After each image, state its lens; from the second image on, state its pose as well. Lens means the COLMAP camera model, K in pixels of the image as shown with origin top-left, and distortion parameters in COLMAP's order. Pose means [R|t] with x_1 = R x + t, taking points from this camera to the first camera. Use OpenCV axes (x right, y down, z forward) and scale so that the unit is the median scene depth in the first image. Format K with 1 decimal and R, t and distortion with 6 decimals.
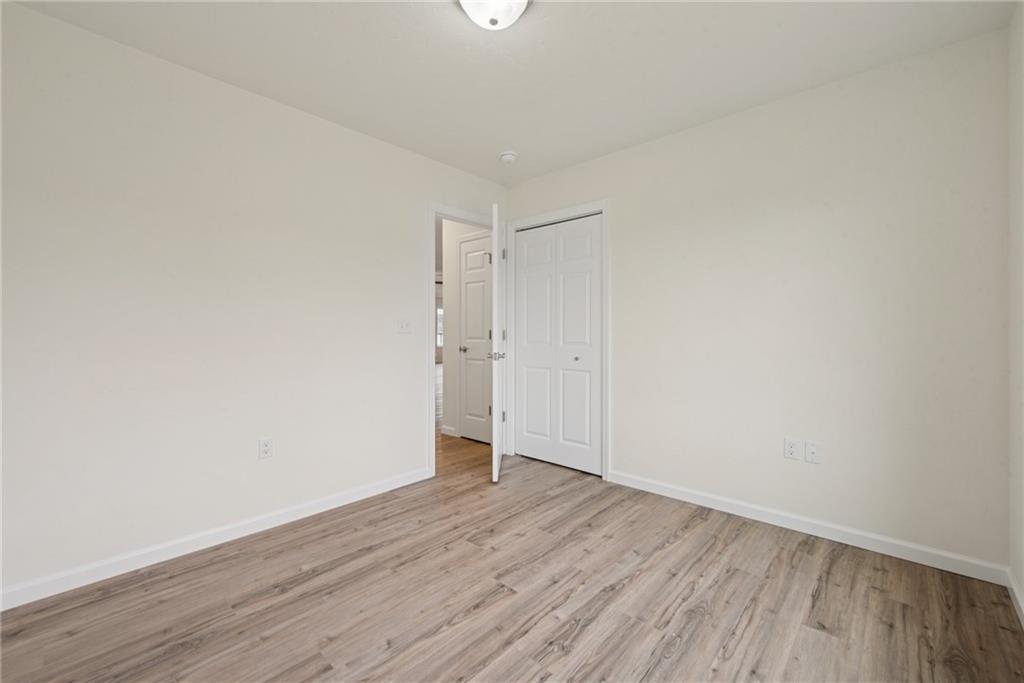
lens RADIAL K [[414.6, 0, 516.8], [0, 414.6, 339.3], [0, 0, 1]] dist [-0.002557, -0.000102]
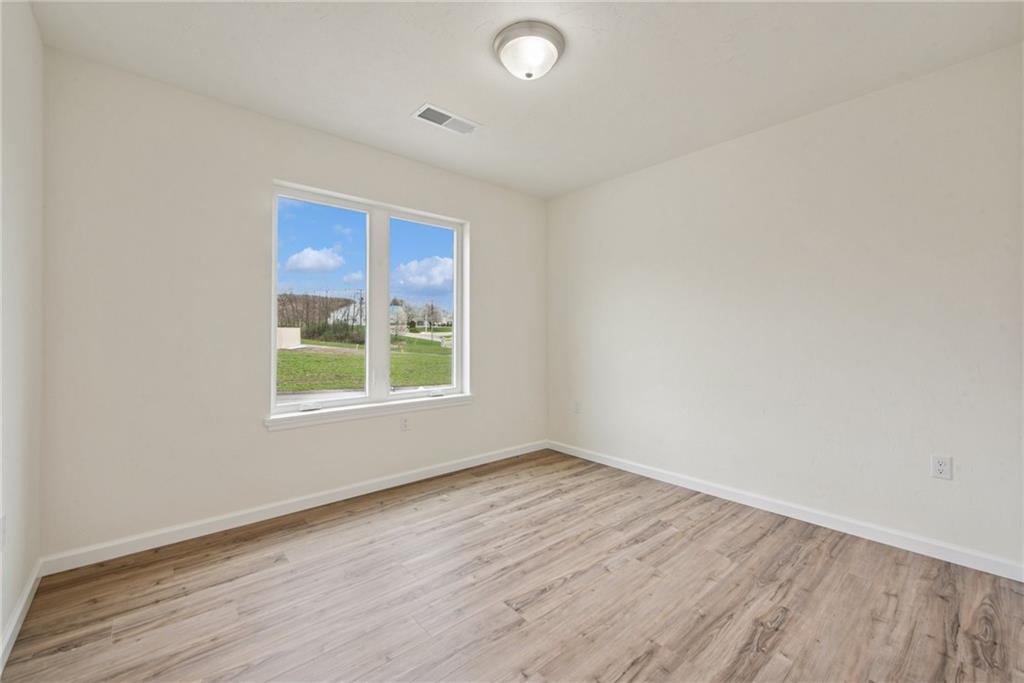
lens RADIAL K [[414.6, 0, 516.8], [0, 414.6, 339.3], [0, 0, 1]] dist [-0.002557, -0.000102]
pose [[-0.993930, -0.002280, 0.109994, -0.138026], [0.000354, 0.999714, 0.023919, -0.031793], [-0.110017, 0.023812, -0.993644, 1.964956]]
